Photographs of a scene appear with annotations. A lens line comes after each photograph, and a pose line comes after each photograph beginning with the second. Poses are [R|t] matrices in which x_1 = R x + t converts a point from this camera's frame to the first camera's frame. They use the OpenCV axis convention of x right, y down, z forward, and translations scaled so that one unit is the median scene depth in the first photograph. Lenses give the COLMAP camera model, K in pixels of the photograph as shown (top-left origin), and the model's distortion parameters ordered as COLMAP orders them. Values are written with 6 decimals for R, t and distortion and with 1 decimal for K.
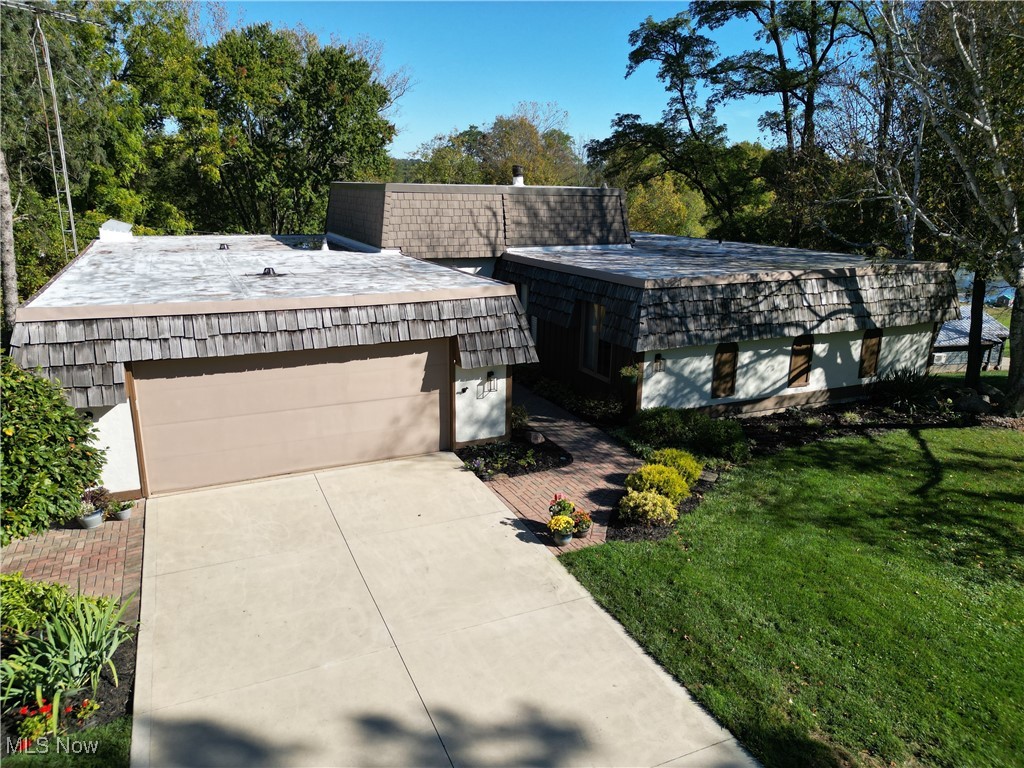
lens RADIAL K [[720.7, 0, 510.7], [0, 720.7, 383.6], [0, 0, 1]] dist [-0.000841, -0.003139]
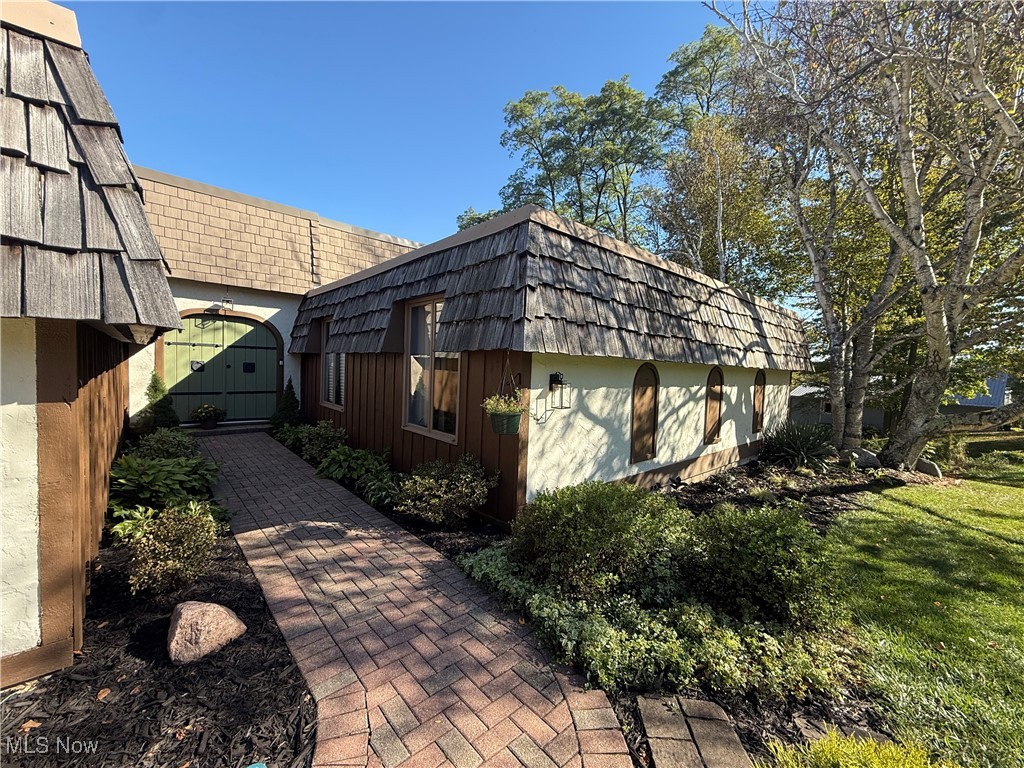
lens RADIAL K [[408.2, 0, 512.0], [0, 408.2, 383.2], [0, 0, 1]] dist [0.000391, -0.000520]
pose [[0.957488, 0.005487, 0.288421, 0.087957], [0.057248, 0.976319, -0.208623, 0.020279], [-0.282735, 0.216266, 0.934500, 0.686976]]
